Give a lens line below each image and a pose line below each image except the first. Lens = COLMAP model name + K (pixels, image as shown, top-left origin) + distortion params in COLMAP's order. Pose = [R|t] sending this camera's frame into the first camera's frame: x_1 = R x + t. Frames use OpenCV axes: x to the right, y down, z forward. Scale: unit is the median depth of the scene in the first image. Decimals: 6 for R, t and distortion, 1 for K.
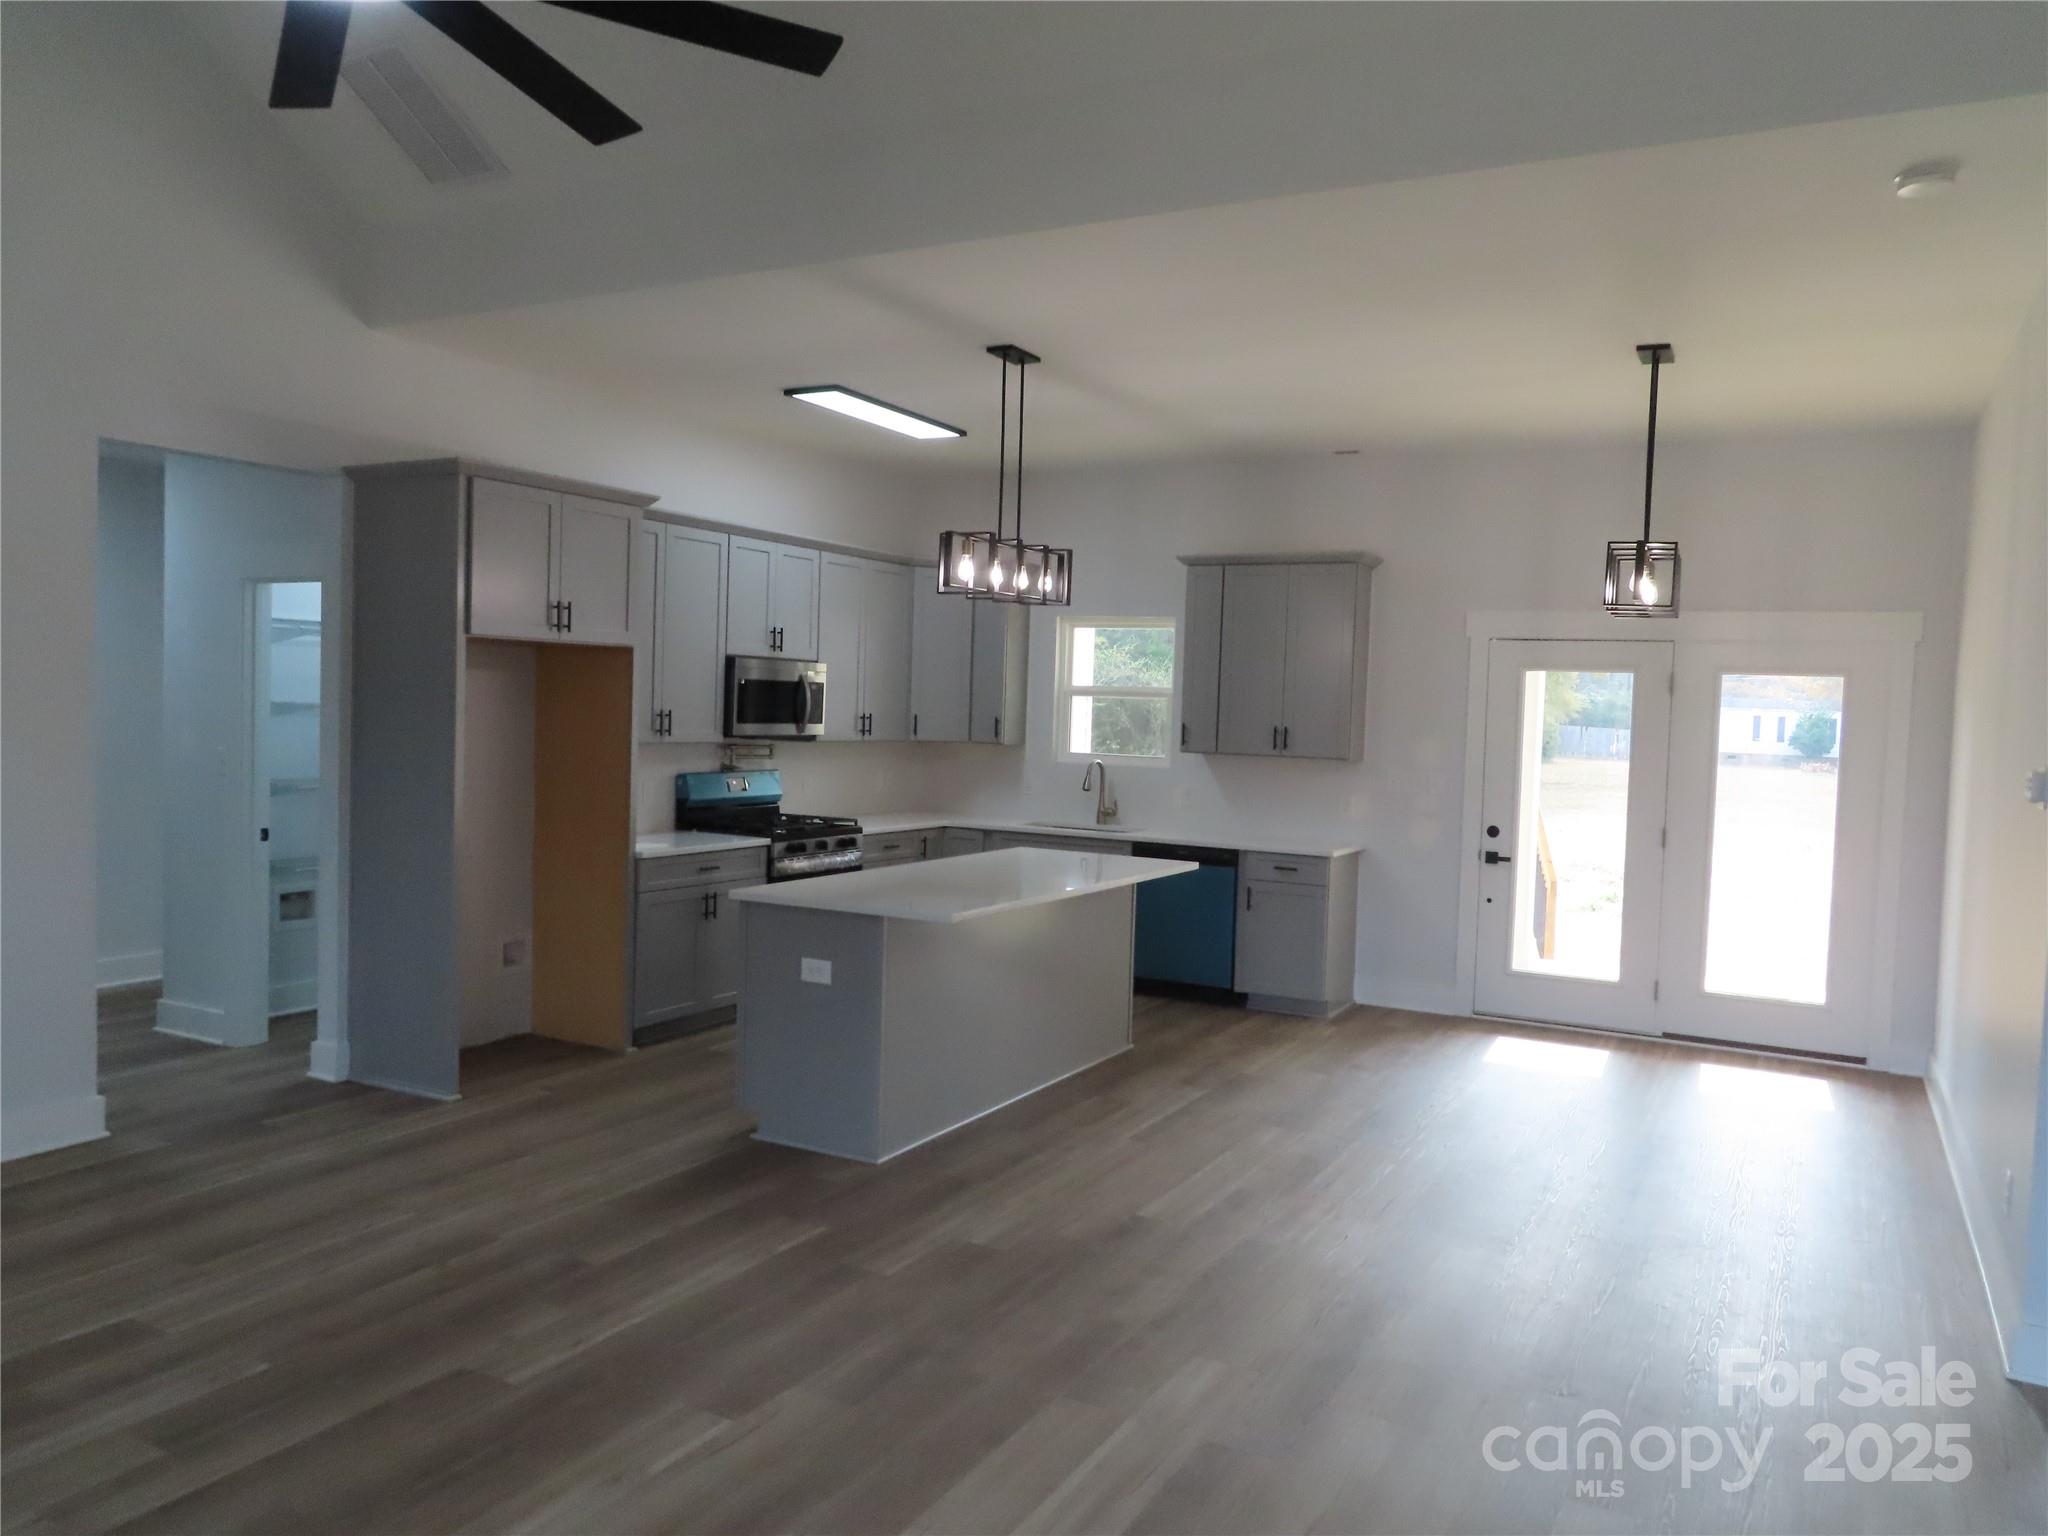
lens RADIAL K [[1484.5, 0, 1014.9], [0, 1484.5, 753.1], [0, 0, 1]] dist [-0.010339, 0.012317]
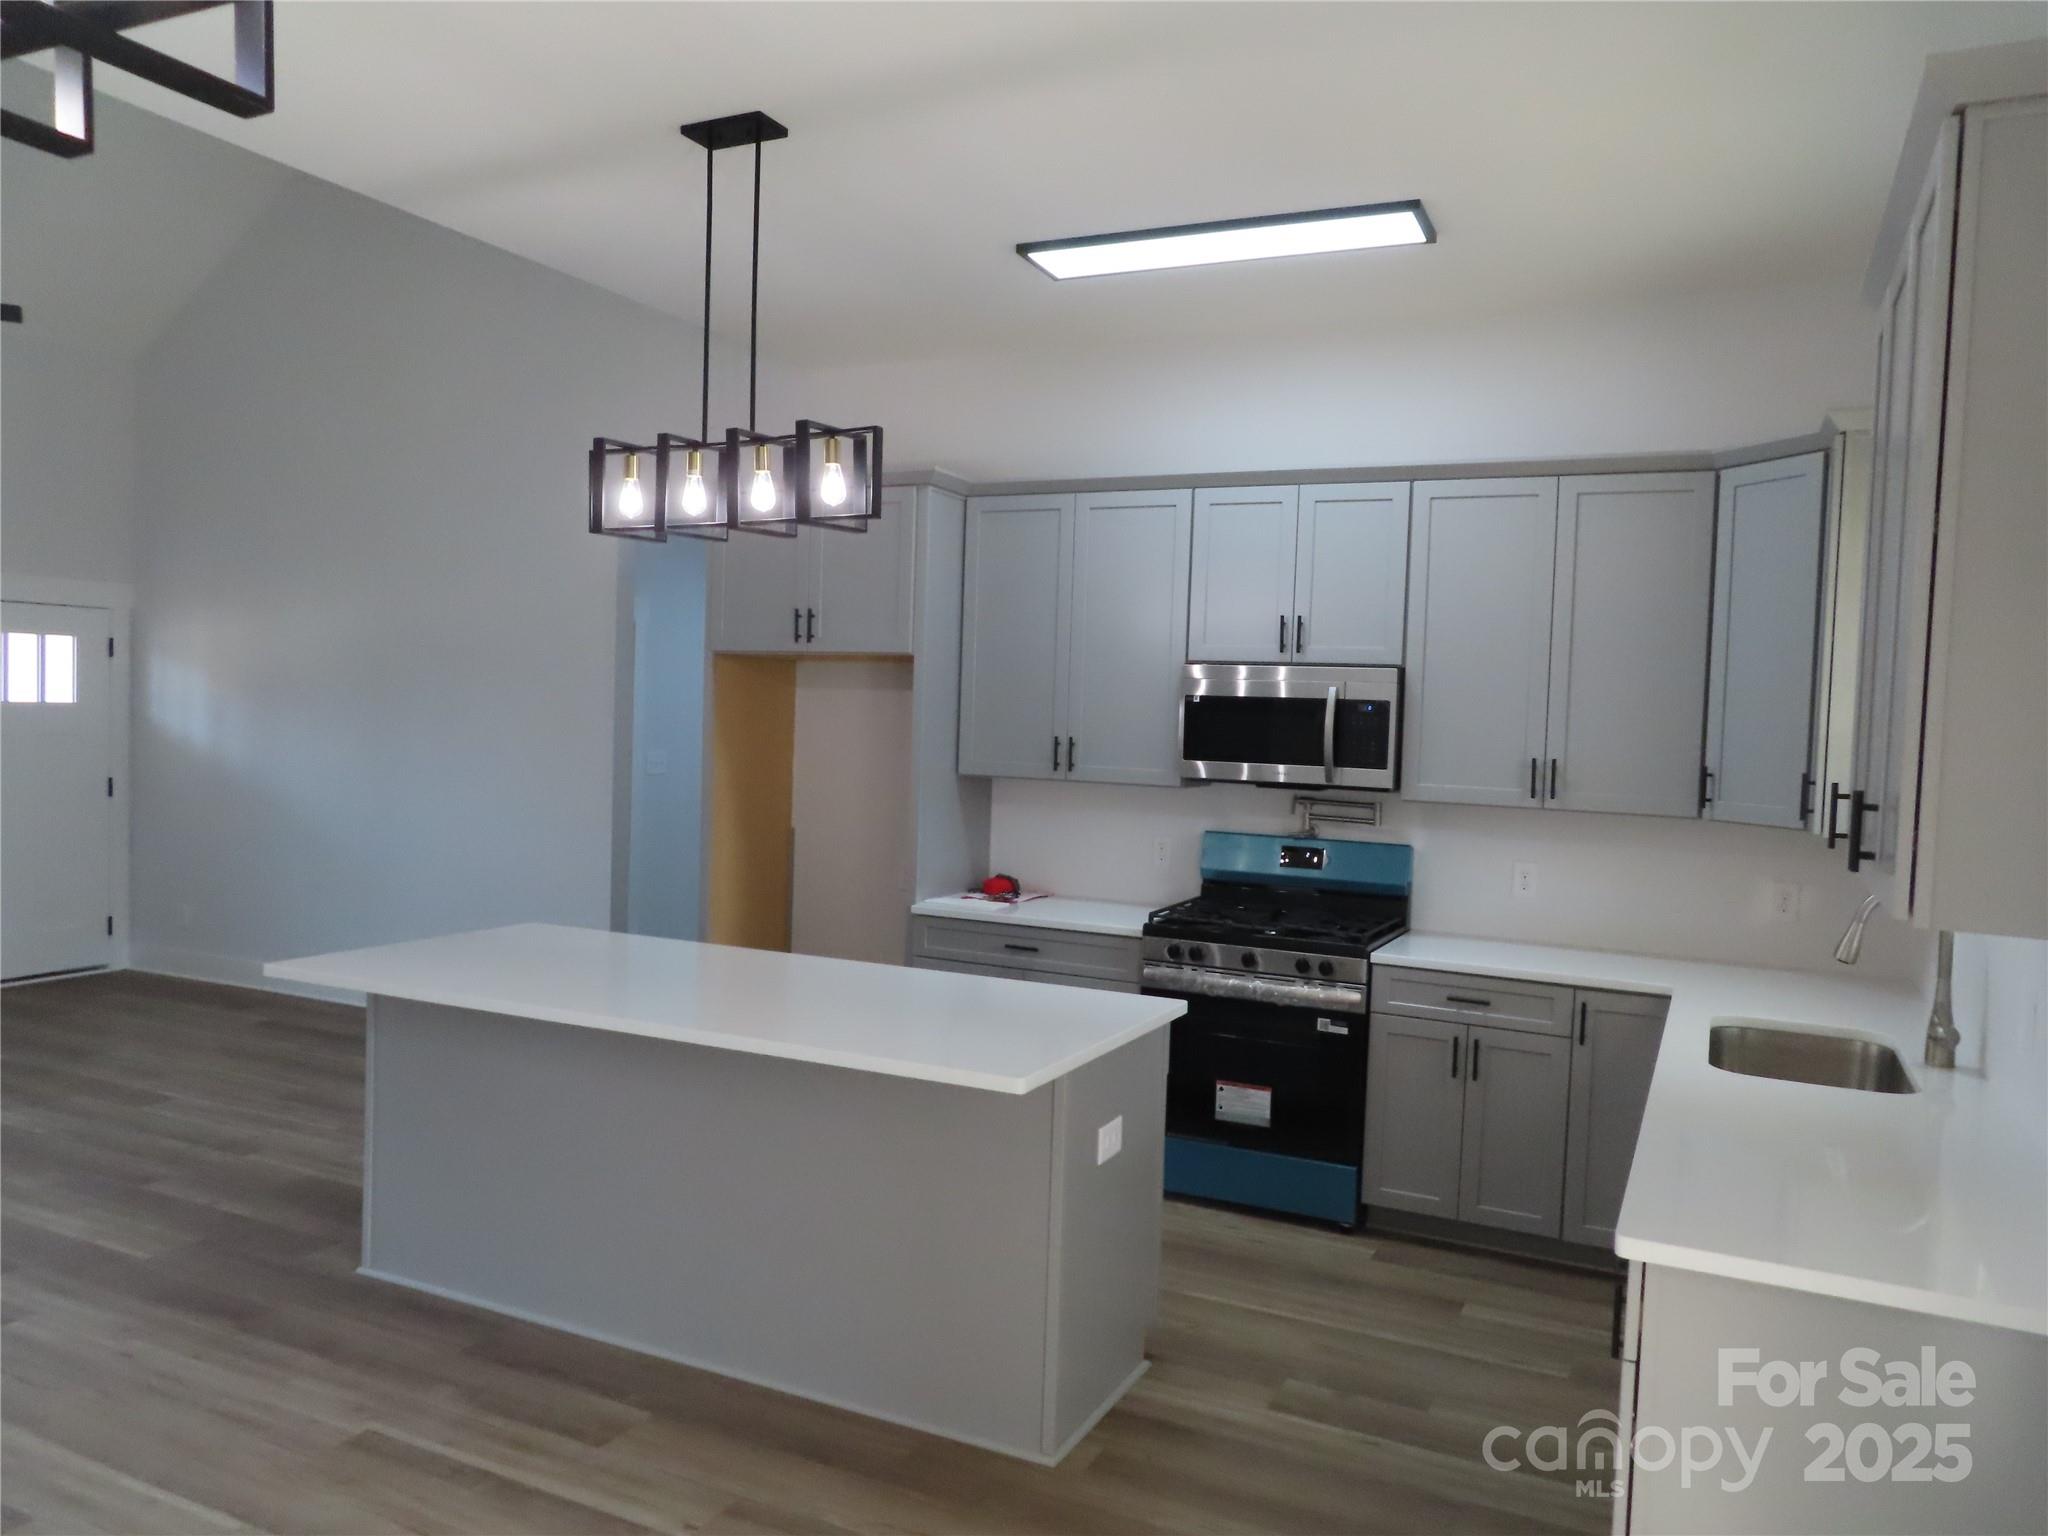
lens RADIAL K [[1484.5, 0, 1036.9], [0, 1484.5, 736.0], [0, 0, 1]] dist [-0.010339, 0.012317]
pose [[0.054674, -0.014169, -0.998404, 0.461717], [-0.069982, 0.997386, -0.017987, -0.012669], [0.996049, 0.070854, 0.053540, 0.831625]]
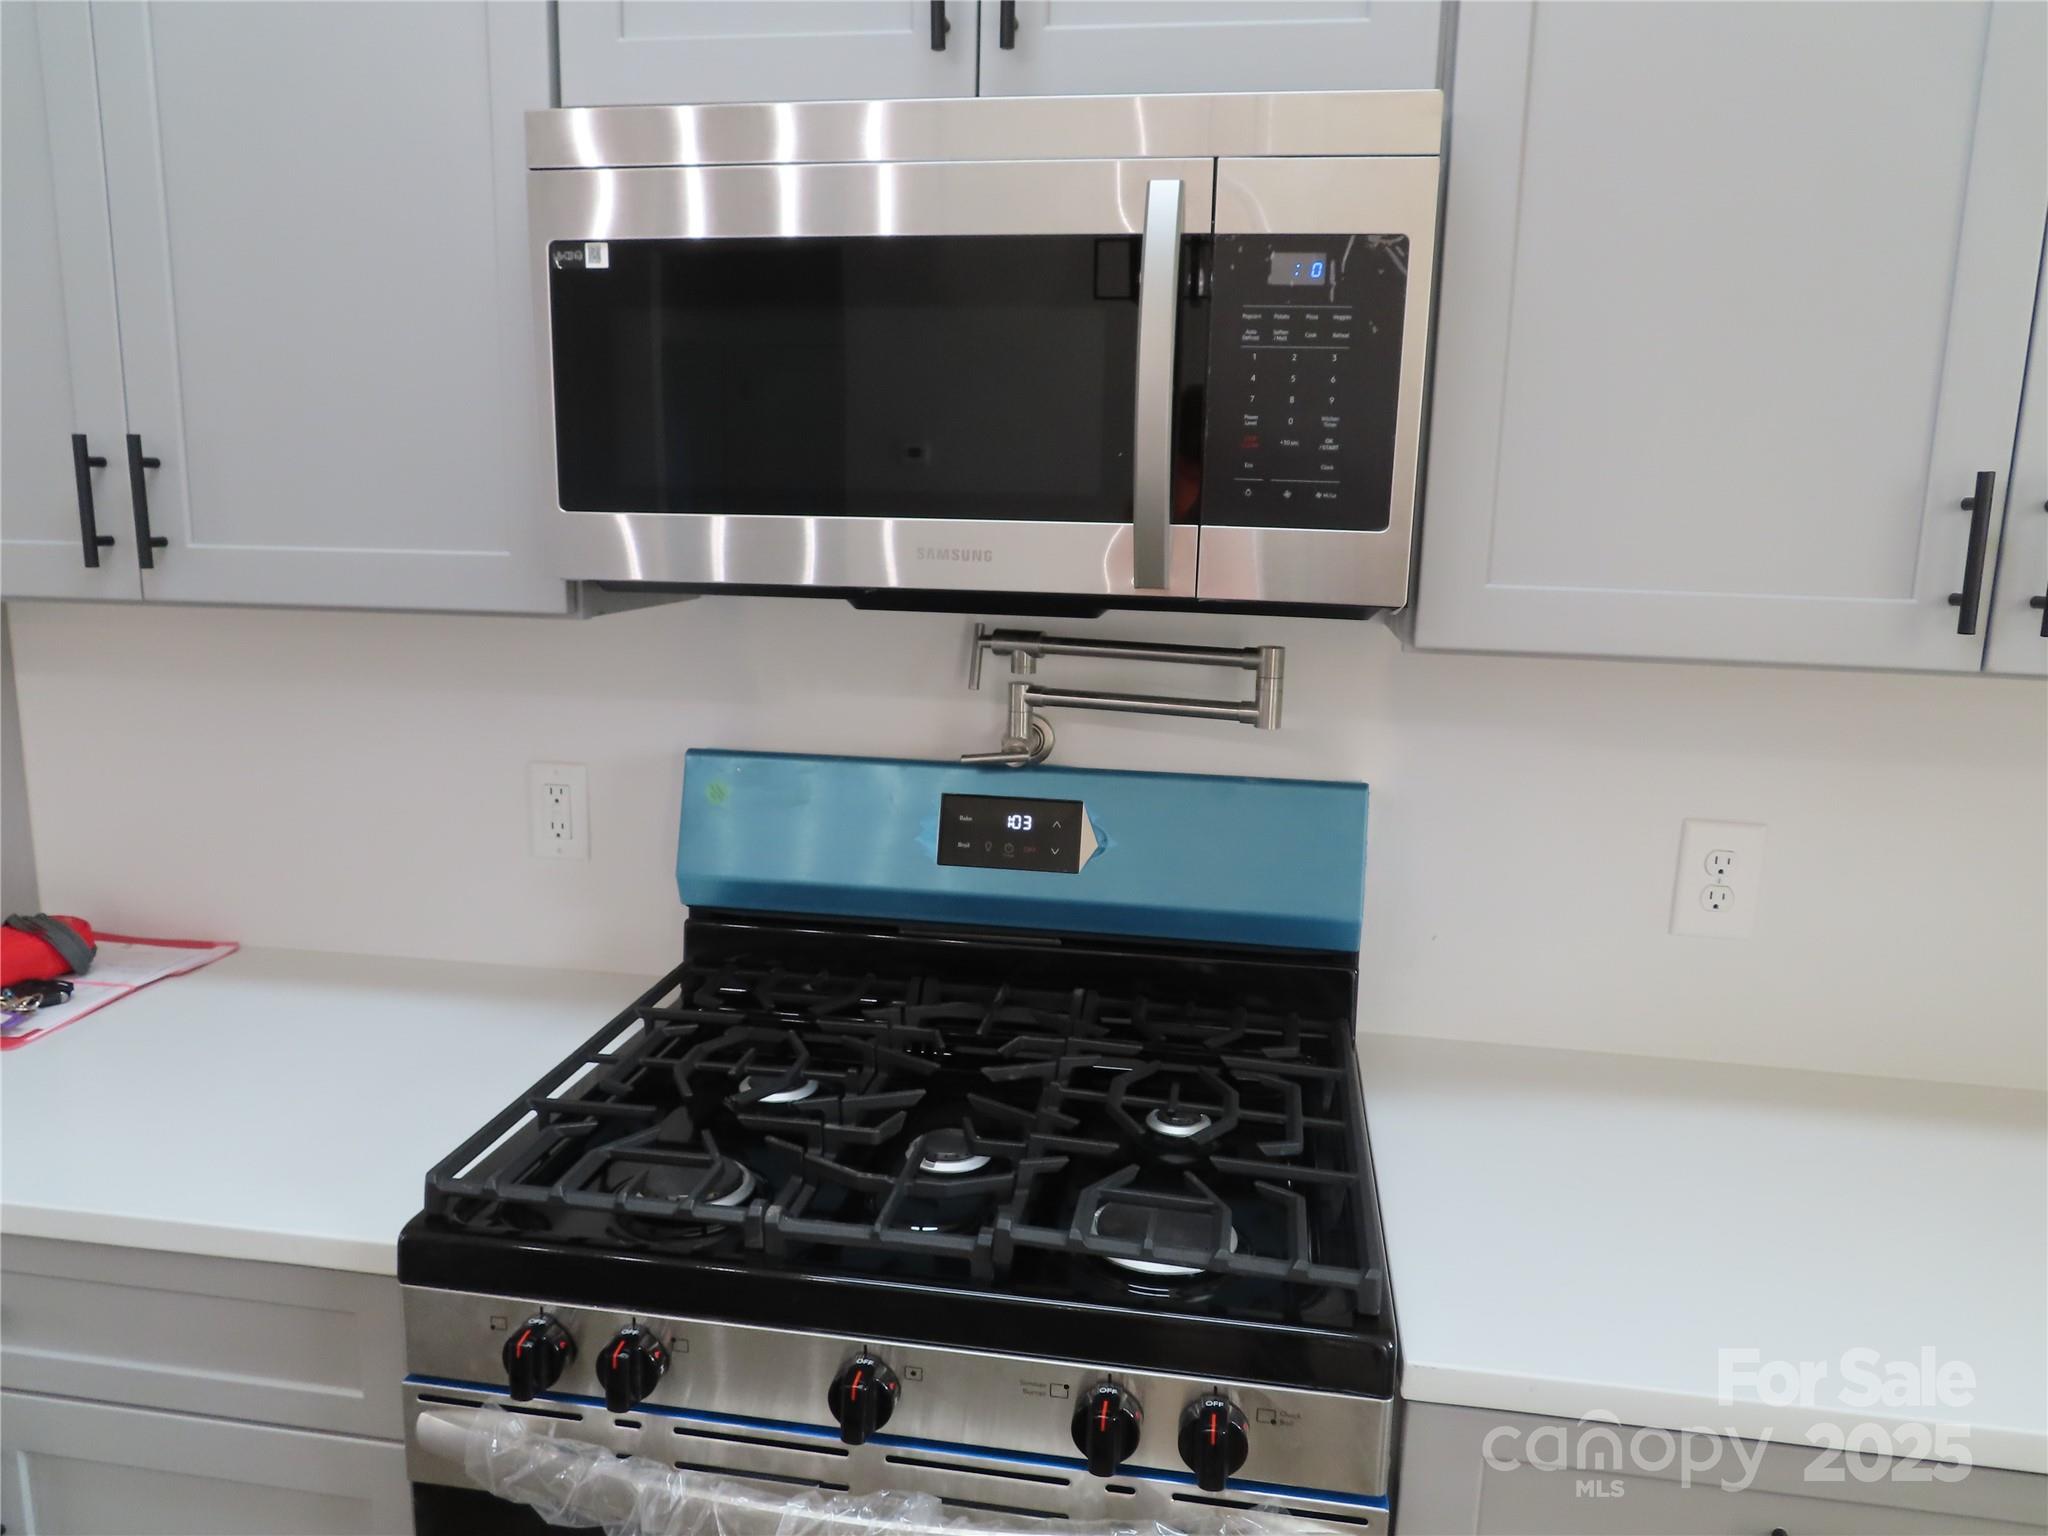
lens RADIAL K [[1484.5, 0, 1033.0], [0, 1484.5, 766.2], [0, 0, 1]] dist [-0.010339, 0.012317]
pose [[0.336669, 0.140276, -0.931116, -0.002005], [-0.043413, 0.990102, 0.133466, -0.014569], [0.940622, -0.004511, 0.339426, 0.922532]]
